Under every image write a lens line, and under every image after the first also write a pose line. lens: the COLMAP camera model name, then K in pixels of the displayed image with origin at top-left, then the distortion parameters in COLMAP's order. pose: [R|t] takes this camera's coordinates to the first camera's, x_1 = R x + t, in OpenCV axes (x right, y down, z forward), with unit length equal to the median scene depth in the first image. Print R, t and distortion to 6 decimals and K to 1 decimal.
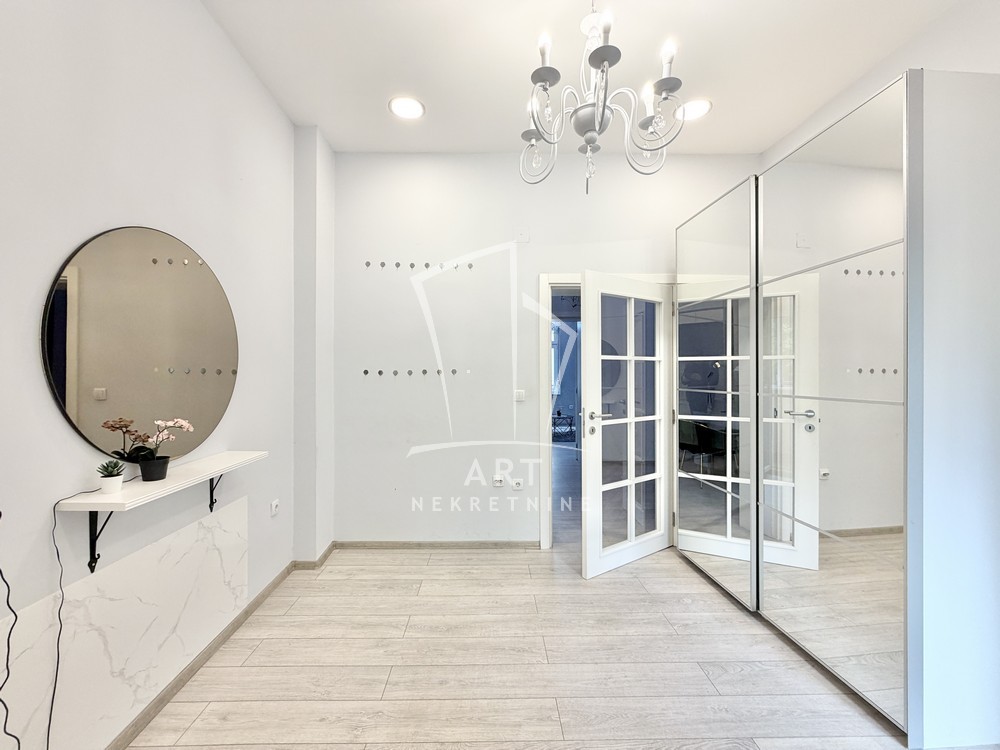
lens RADIAL K [[414.7, 0, 502.0], [0, 414.7, 388.4], [0, 0, 1]] dist [-0.001371, -0.000005]
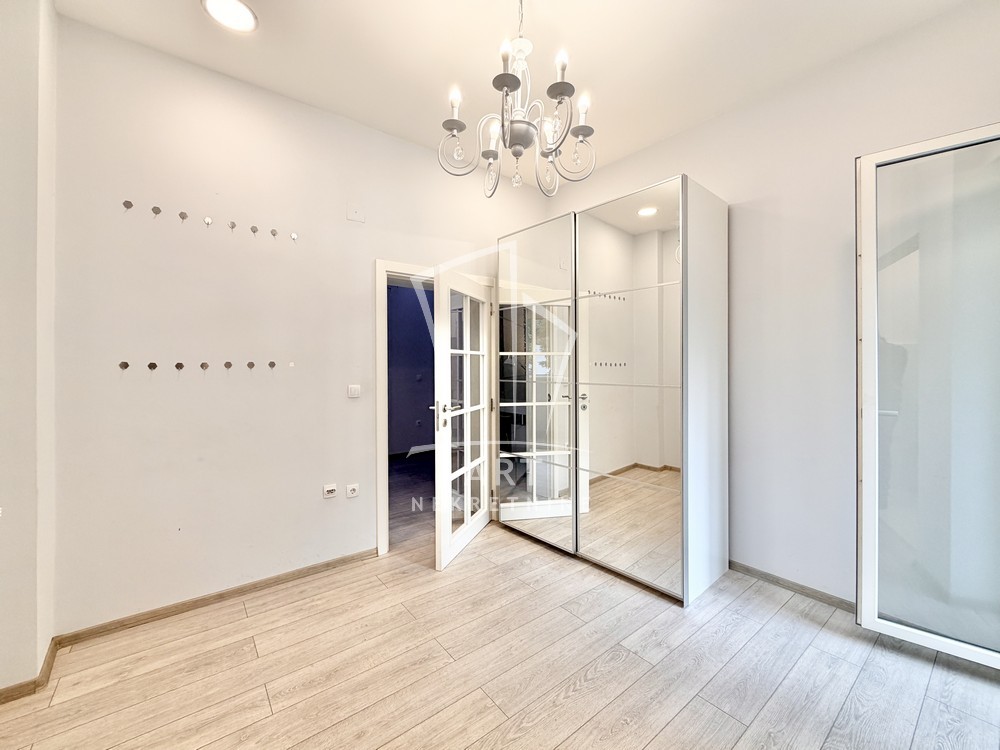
lens RADIAL K [[418.2, 0, 505.9], [0, 418.2, 378.8], [0, 0, 1]] dist [-0.000206, -0.000054]
pose [[0.784756, -0.019876, 0.619486, -0.306855], [0.019988, 0.999777, 0.006757, -0.011363], [-0.619482, 0.007080, 0.784979, 0.103600]]
